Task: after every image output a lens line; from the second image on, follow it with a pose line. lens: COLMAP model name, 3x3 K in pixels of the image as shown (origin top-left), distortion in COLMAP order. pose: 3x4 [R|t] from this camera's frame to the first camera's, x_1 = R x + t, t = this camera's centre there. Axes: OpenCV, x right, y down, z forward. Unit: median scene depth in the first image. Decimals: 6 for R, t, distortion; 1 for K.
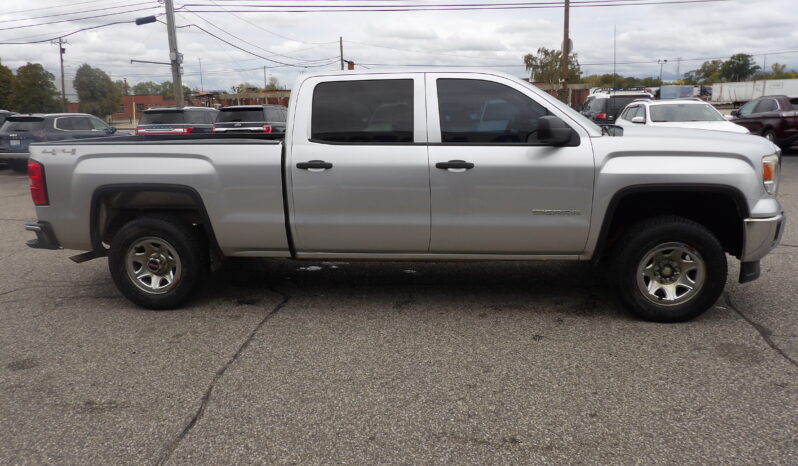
lens RADIAL K [[590.8, 0, 396.4], [0, 590.8, 240.9], [0, 0, 1]] dist [-0.039199, 0.063600]
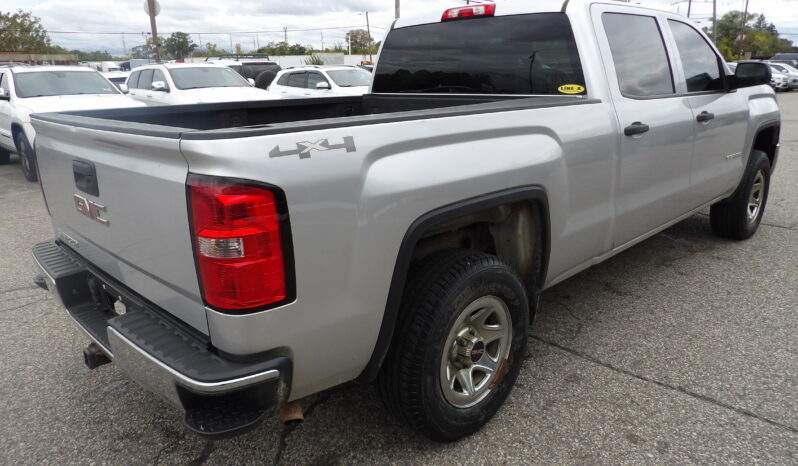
lens RADIAL K [[571.5, 0, 396.6], [0, 571.5, 233.3], [0, 0, 1]] dist [-0.023442, 0.035951]
pose [[0.622430, -0.208590, 0.754368, -0.810519], [0.182390, 0.975953, 0.119370, -0.131189], [-0.761127, 0.063290, 0.645507, 0.724237]]
